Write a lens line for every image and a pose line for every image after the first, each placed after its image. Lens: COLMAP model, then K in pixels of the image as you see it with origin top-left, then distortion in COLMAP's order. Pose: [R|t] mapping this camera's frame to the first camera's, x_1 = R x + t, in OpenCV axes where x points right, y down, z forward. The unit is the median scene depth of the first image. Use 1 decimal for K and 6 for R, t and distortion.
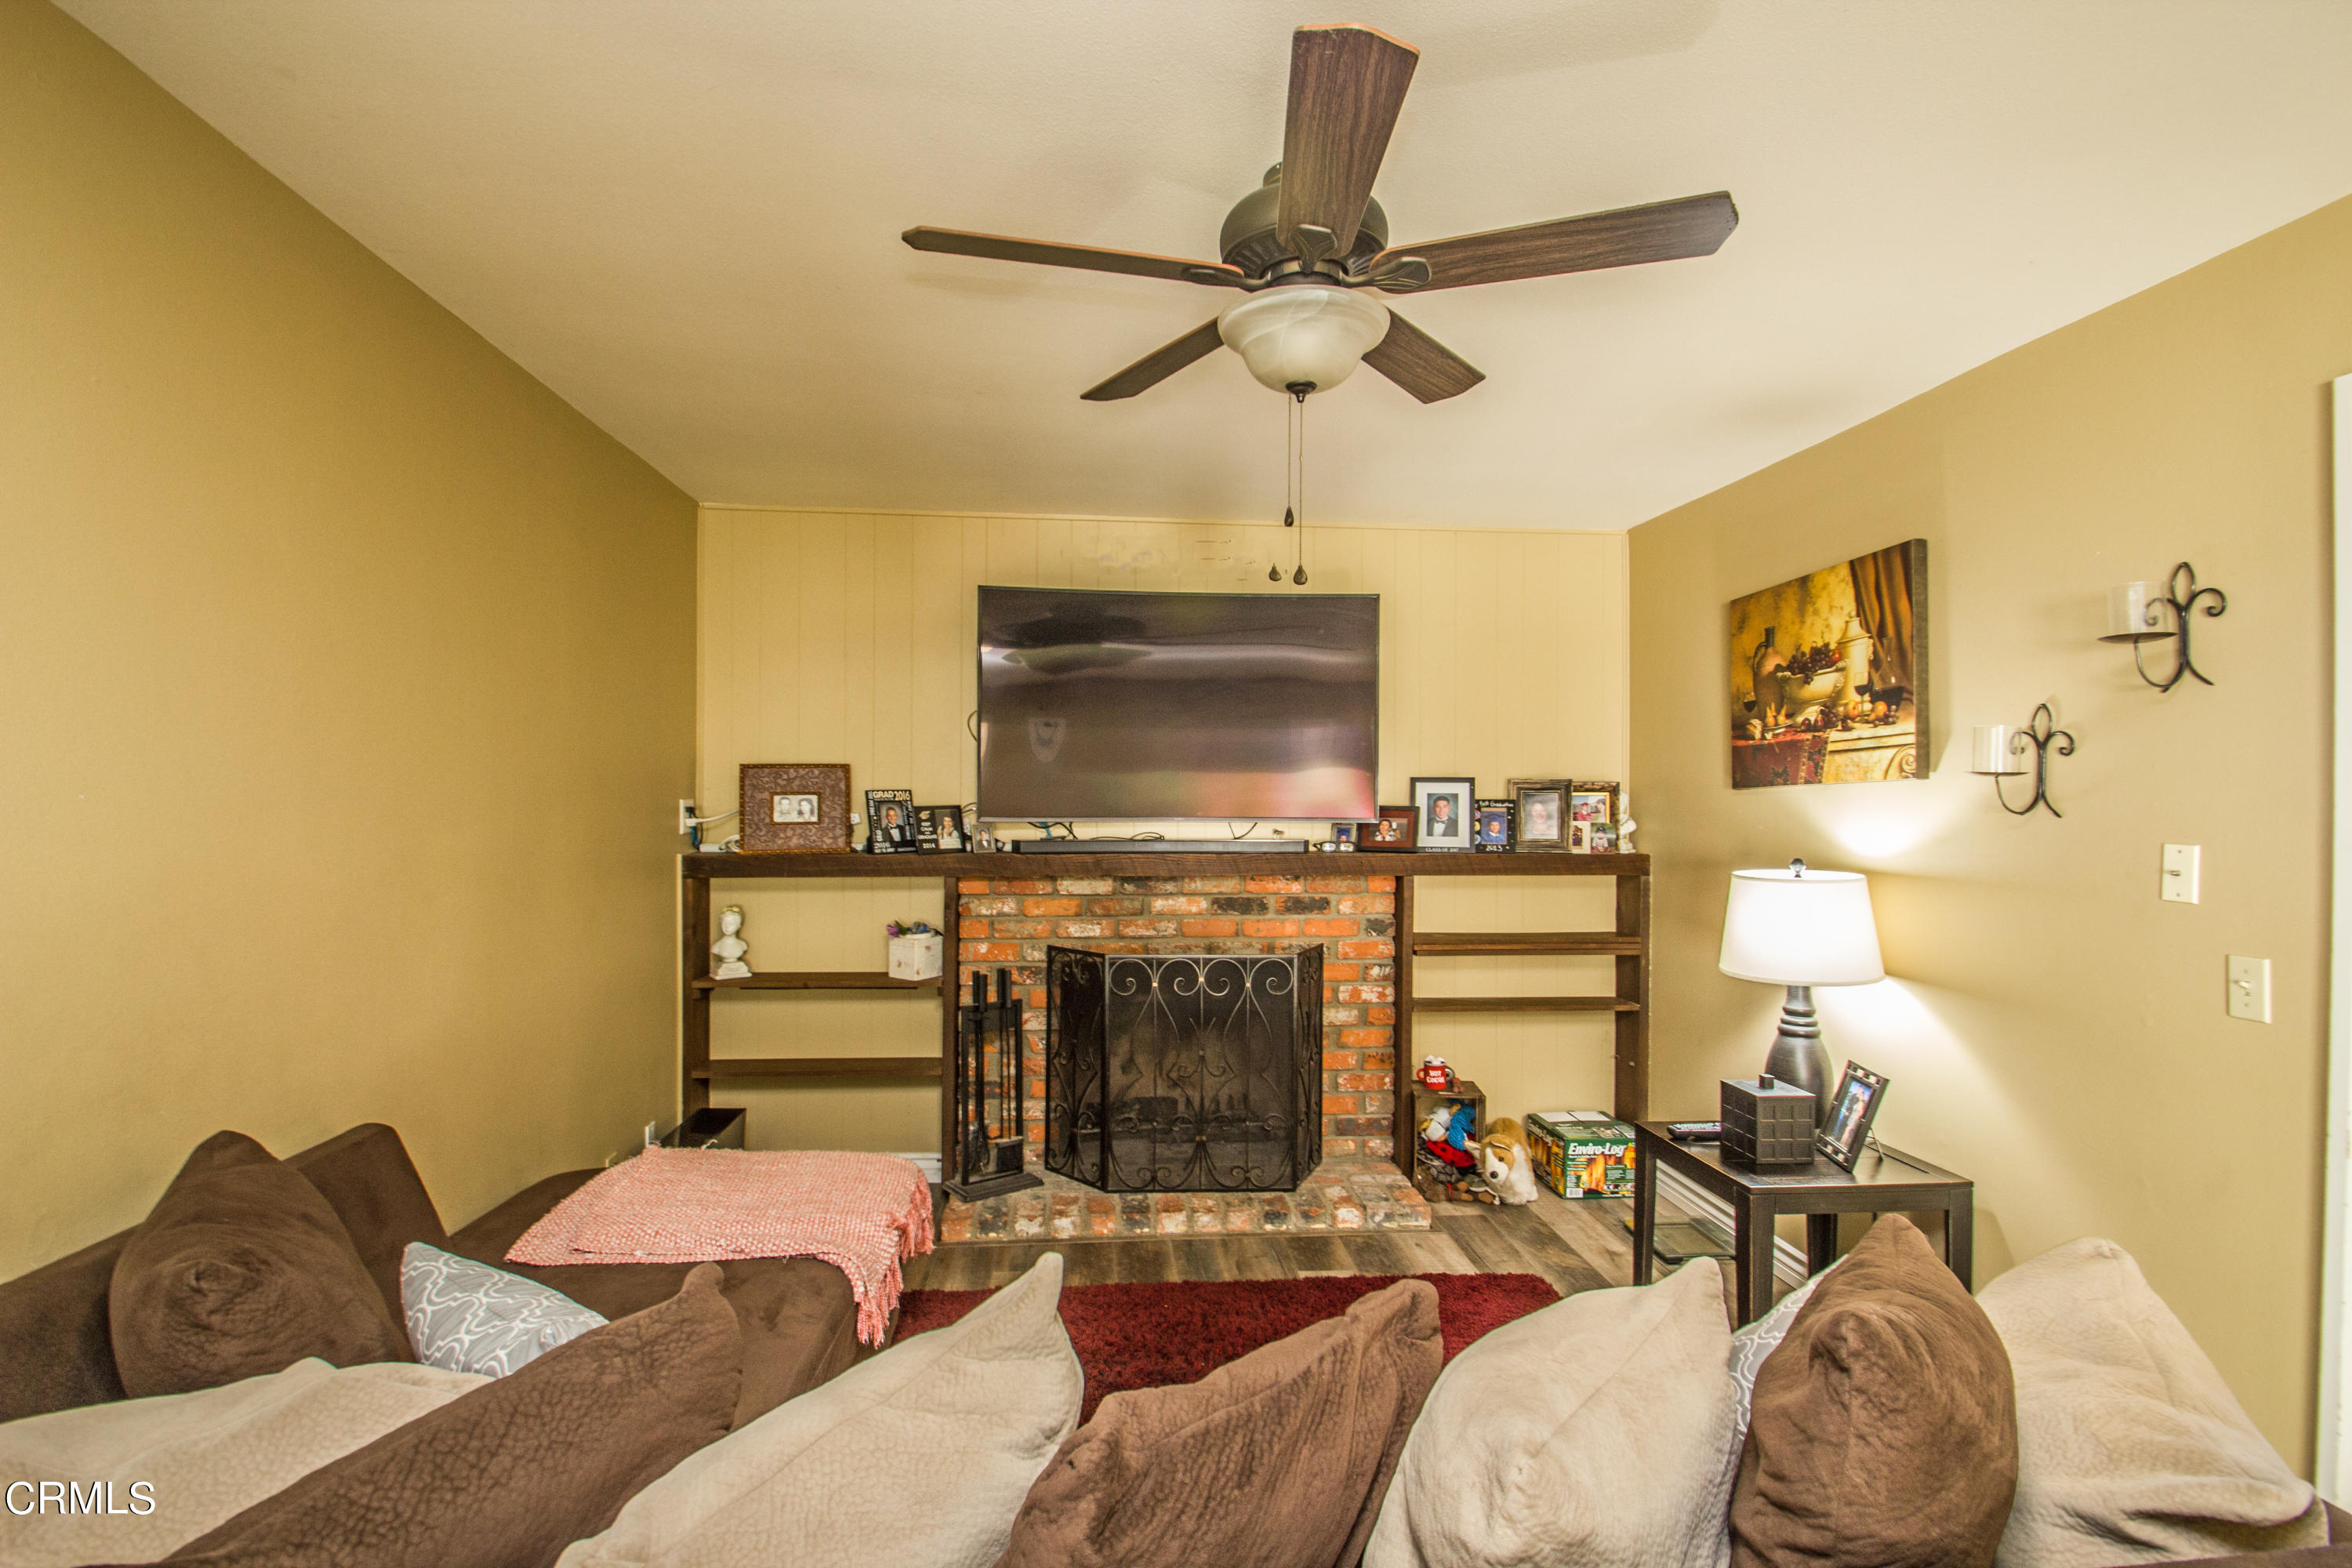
lens RADIAL K [[1098.9, 0, 1175.4], [0, 1098.9, 793.9], [0, 0, 1]] dist [0.011380, -0.015094]
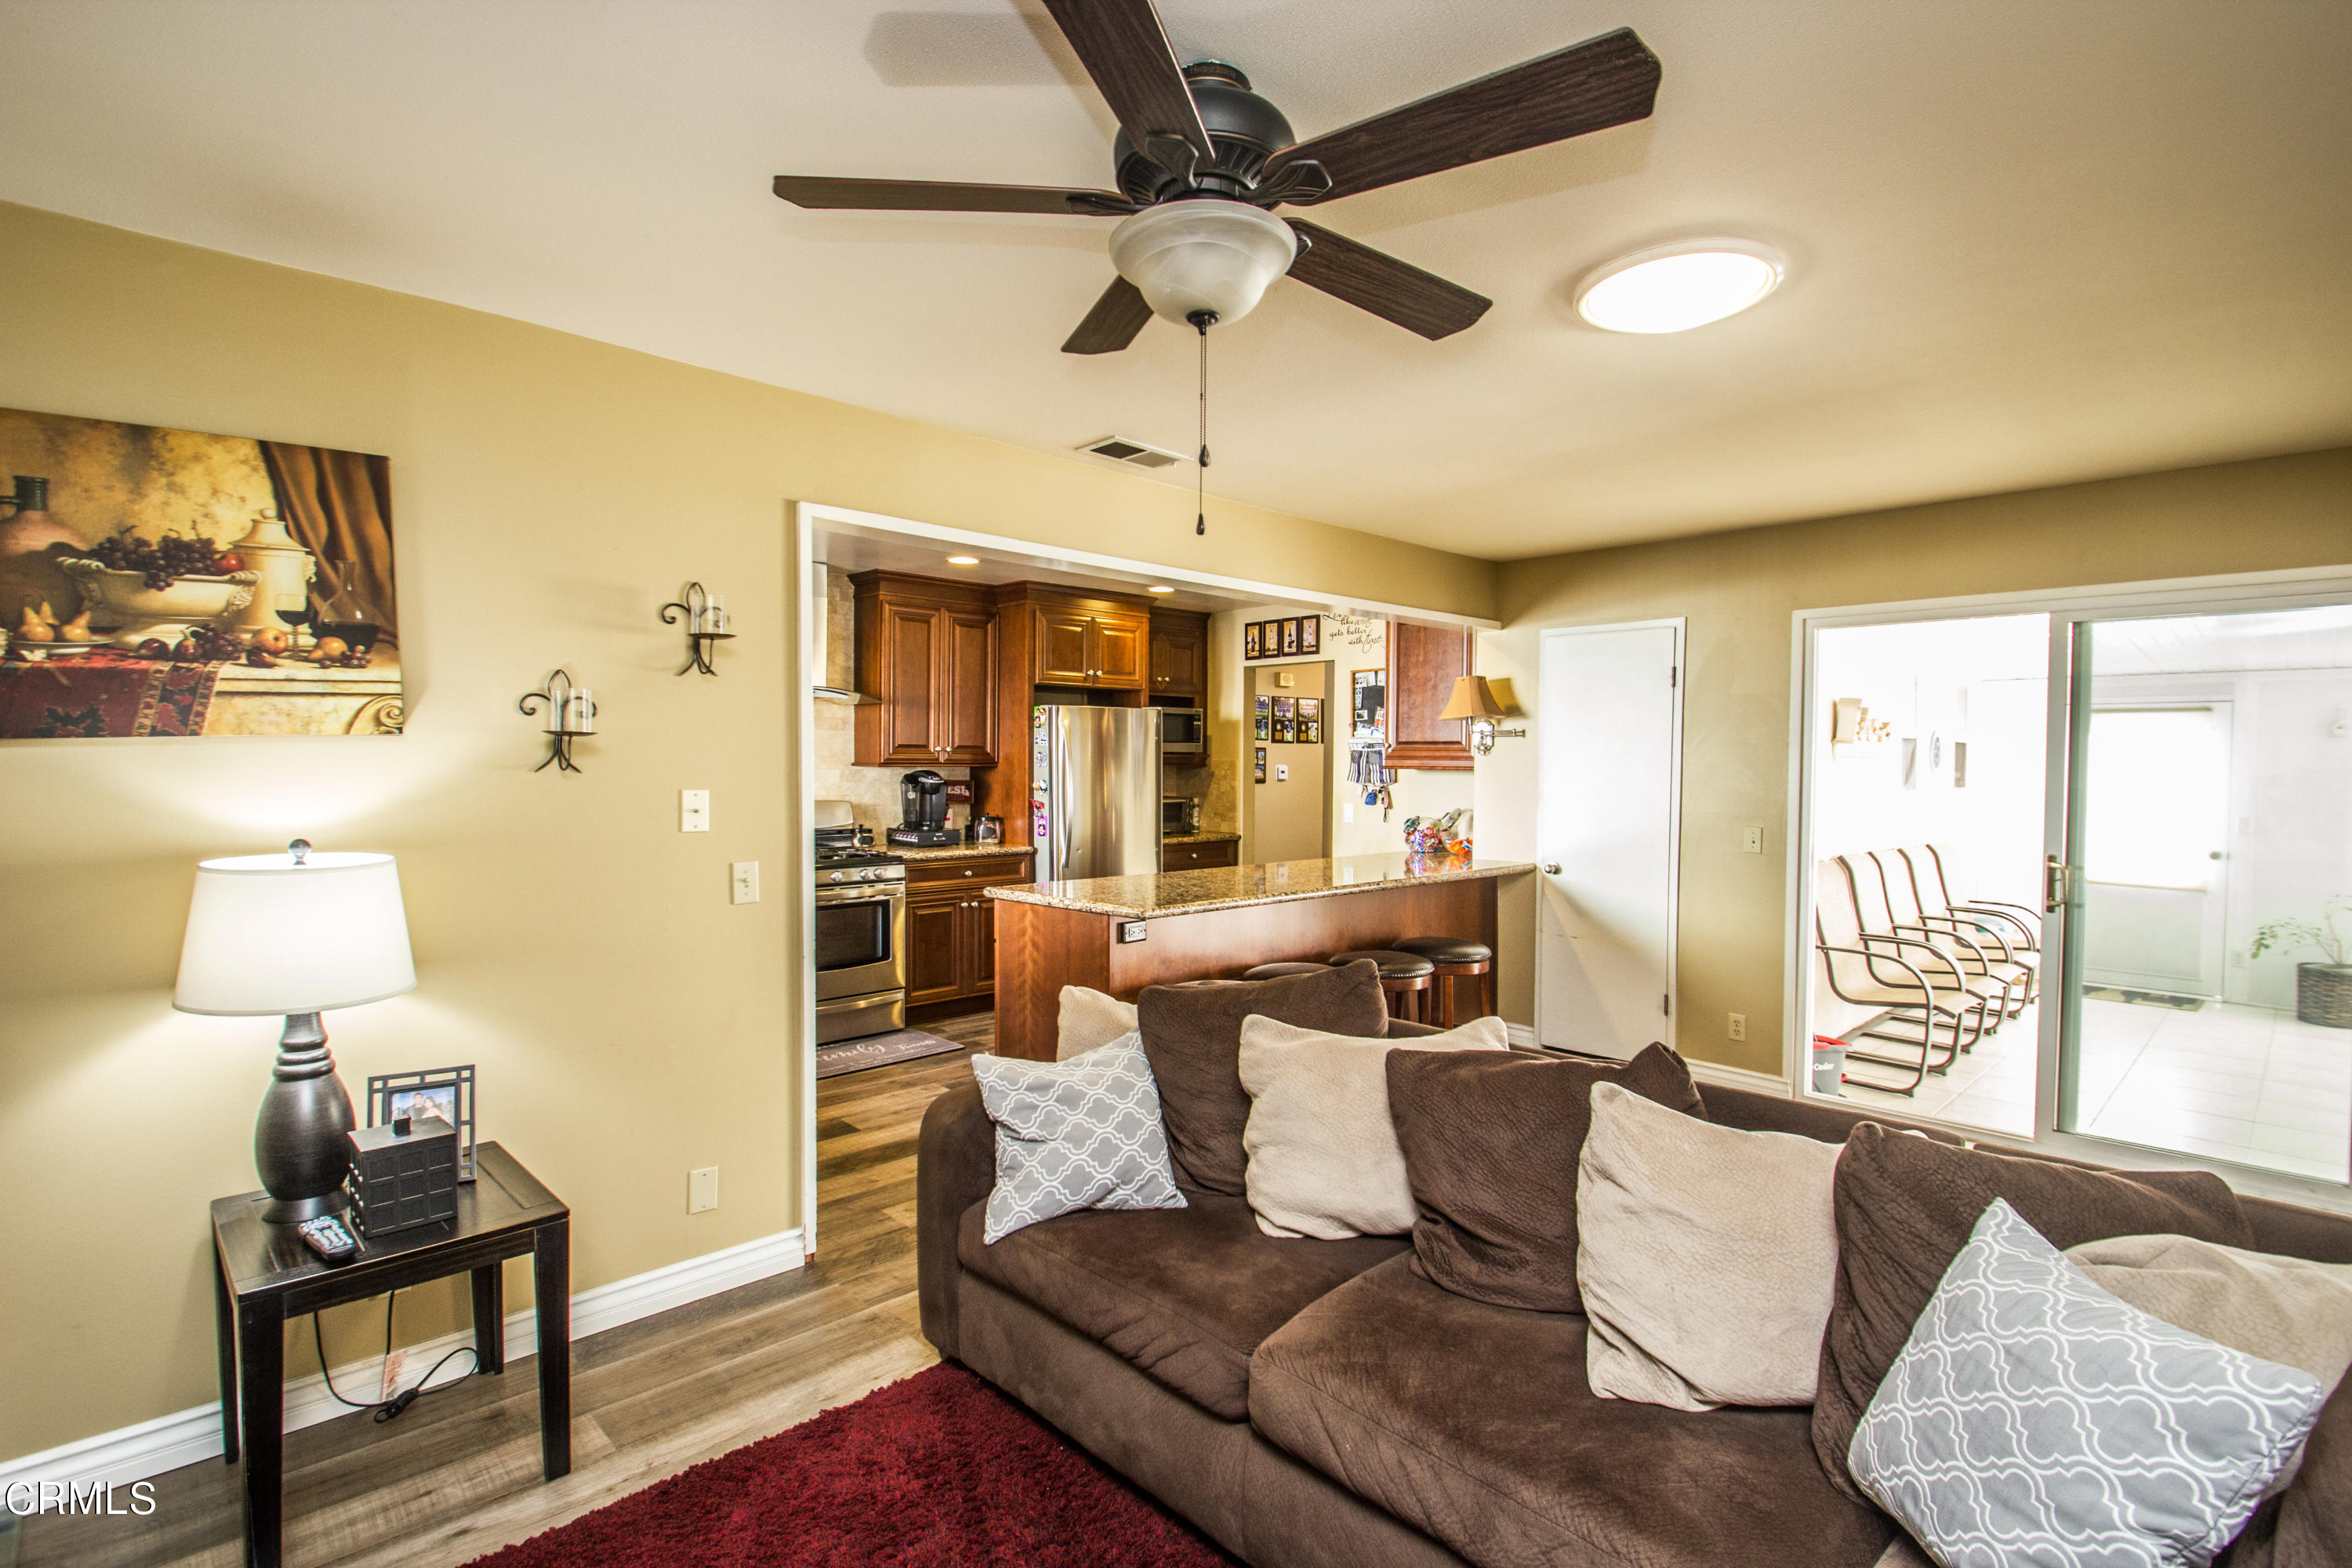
lens RADIAL K [[1098.9, 0, 1167.7], [0, 1098.9, 791.1], [0, 0, 1]] dist [0.011380, -0.015094]
pose [[-0.619966, -0.033368, 0.783919, -0.281764], [-0.007851, 0.999309, 0.036327, -0.003624], [-0.784589, 0.016366, -0.619800, 0.753929]]
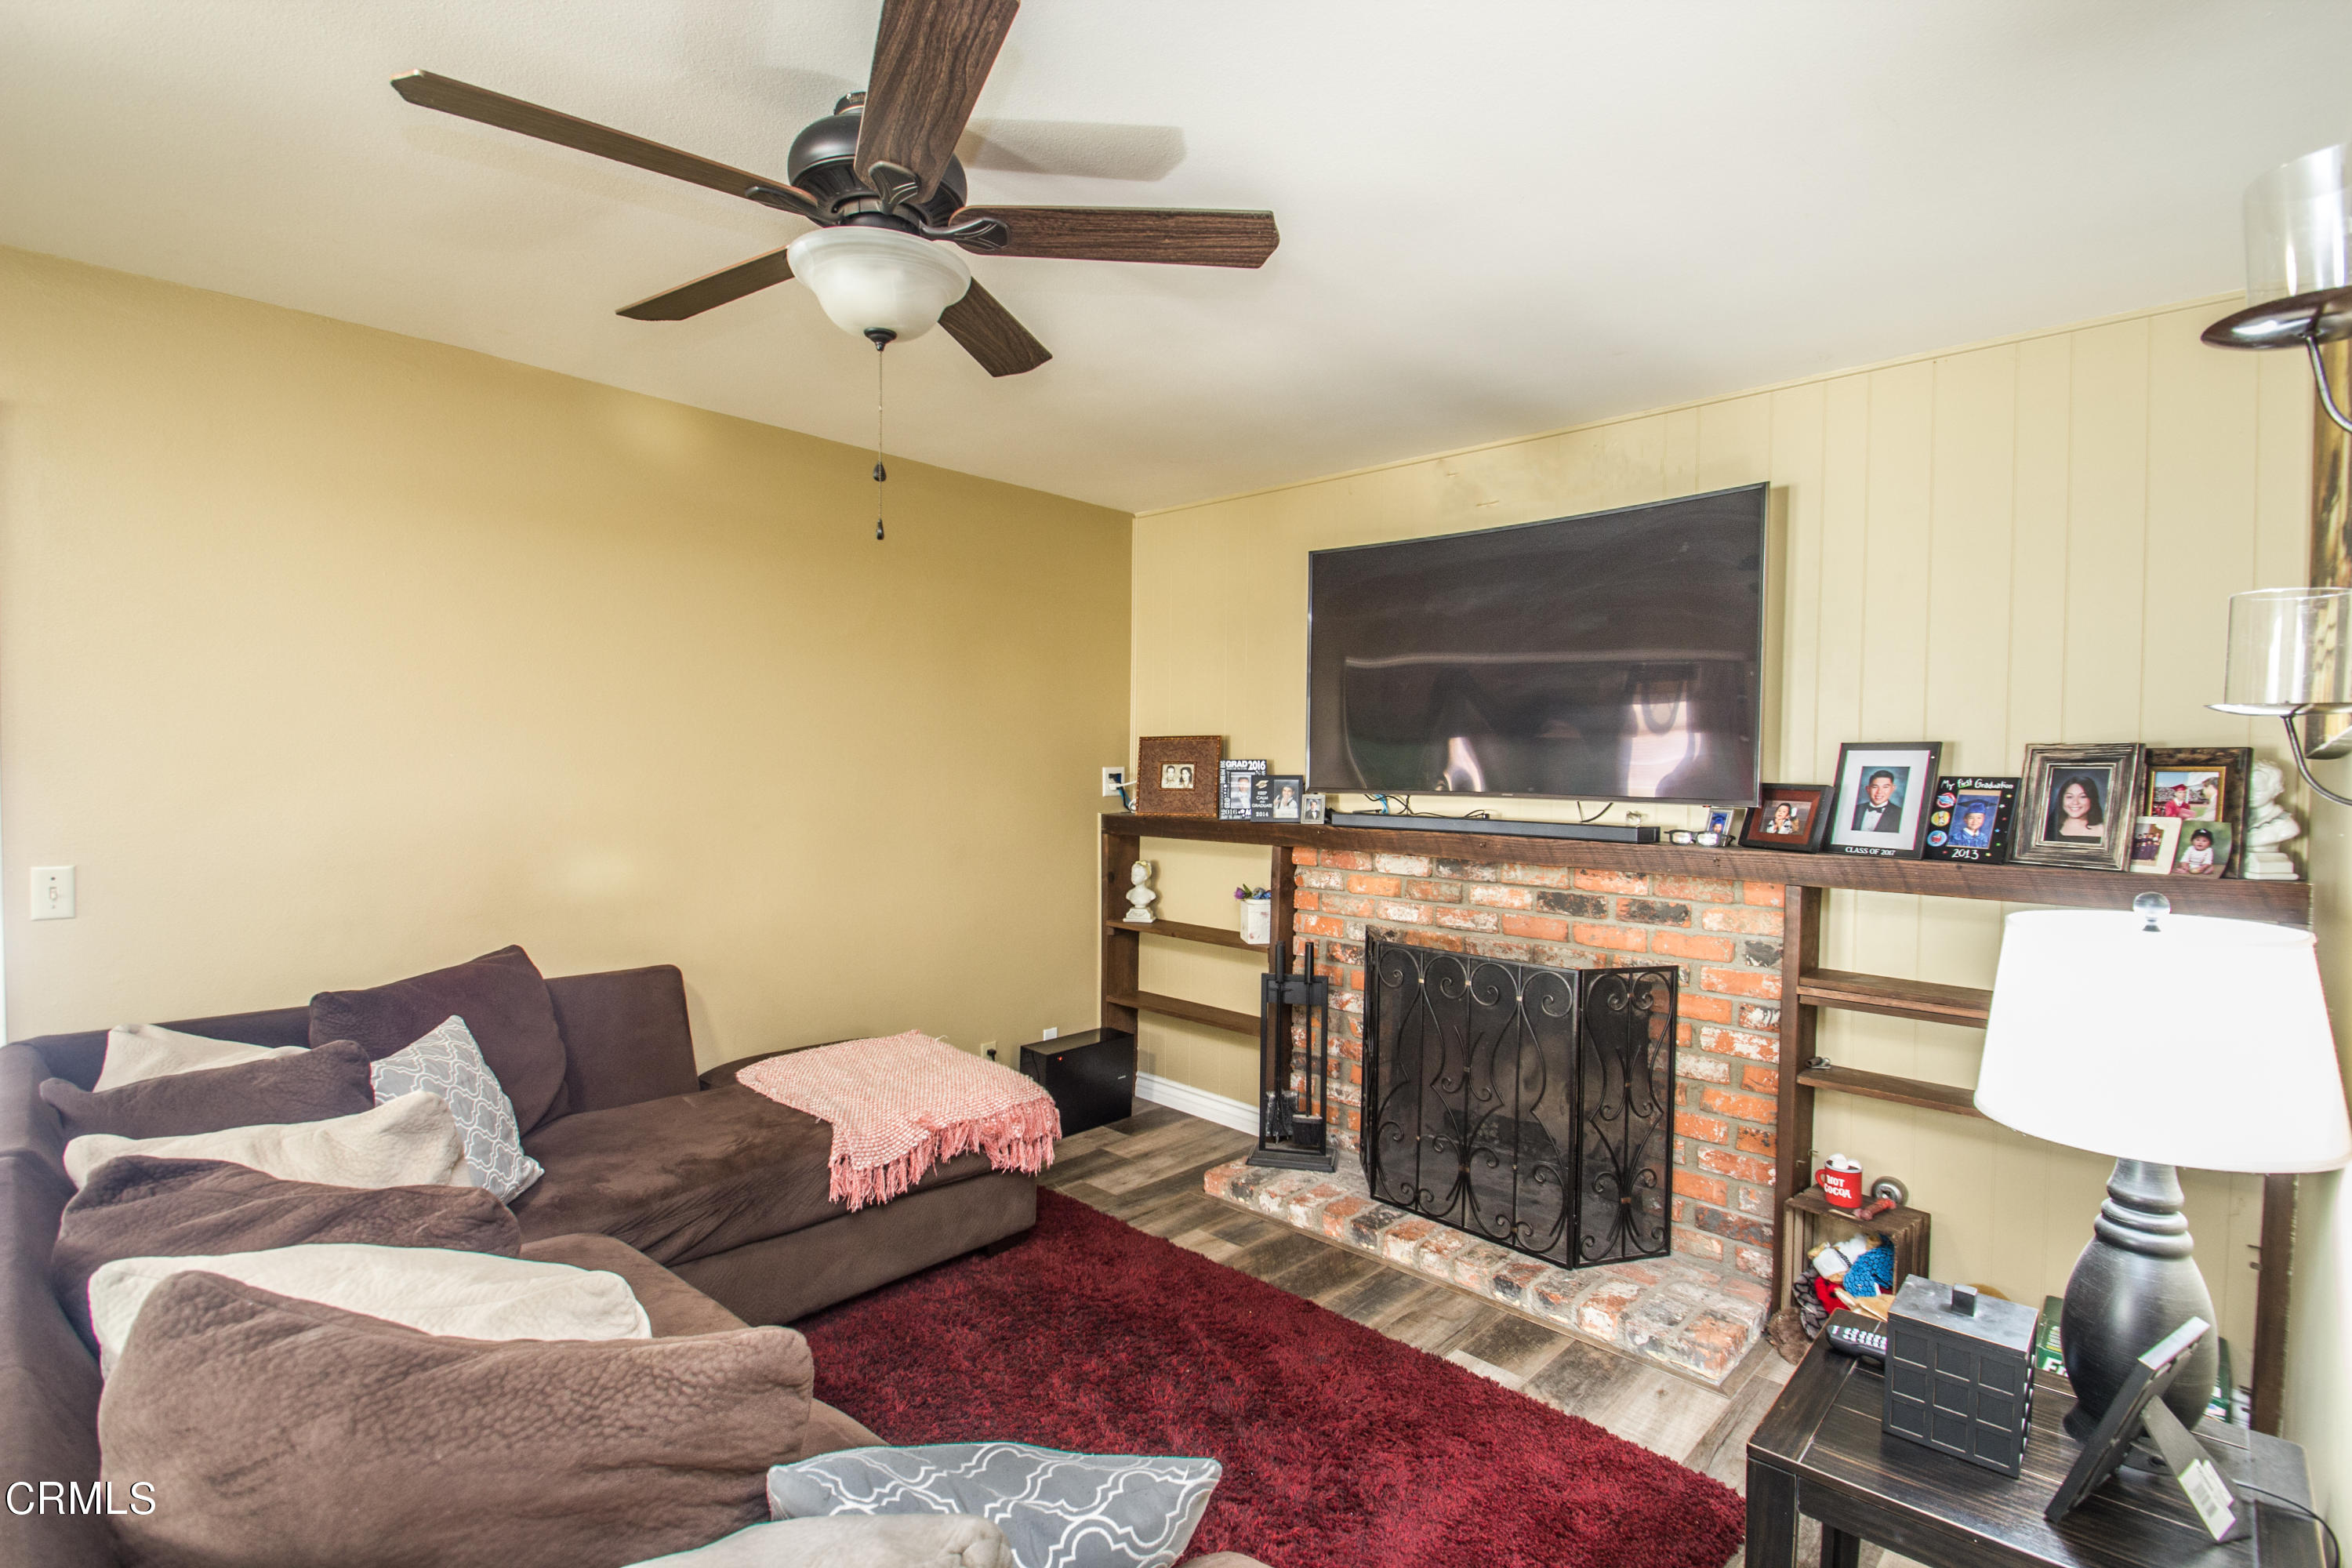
lens RADIAL K [[1098.9, 0, 1185.3], [0, 1098.9, 789.7], [0, 0, 1]] dist [0.011380, -0.015094]
pose [[0.664119, 0.021268, -0.747324, 0.492080], [-0.008642, 0.999747, 0.020772, 0.003684], [0.747577, -0.007337, 0.664135, 0.265717]]
